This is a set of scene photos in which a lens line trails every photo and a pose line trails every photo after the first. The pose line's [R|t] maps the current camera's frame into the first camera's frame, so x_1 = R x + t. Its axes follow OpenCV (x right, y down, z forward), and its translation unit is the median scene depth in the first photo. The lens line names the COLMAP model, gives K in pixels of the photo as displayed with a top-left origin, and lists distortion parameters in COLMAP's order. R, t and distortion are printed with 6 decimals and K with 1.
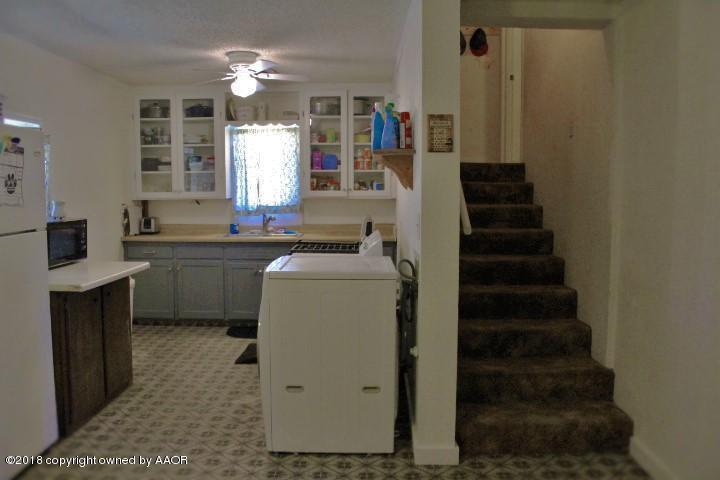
lens RADIAL K [[592.7, 0, 356.0], [0, 592.7, 236.8], [0, 0, 1]] dist [-0.098162, 0.016710]
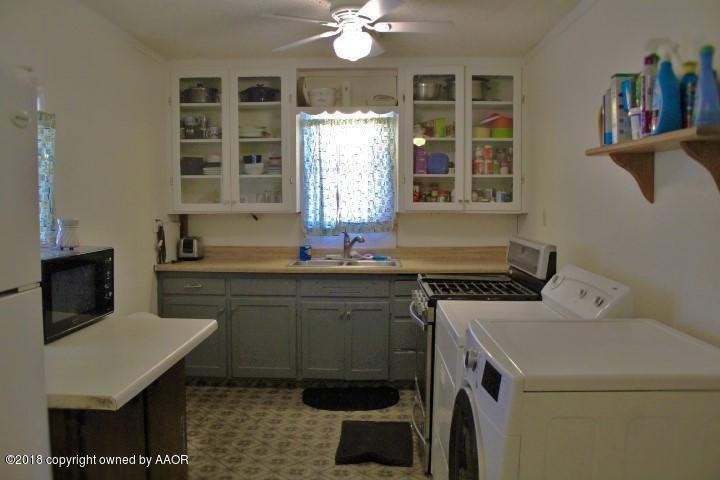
lens RADIAL K [[592.7, 0, 363.8], [0, 592.7, 242.5], [0, 0, 1]] dist [-0.098162, 0.016710]
pose [[0.999992, 0.001981, -0.003457, -0.135085], [-0.002017, 0.999945, -0.010272, -0.020483], [0.003436, 0.010279, 0.999941, 0.265295]]
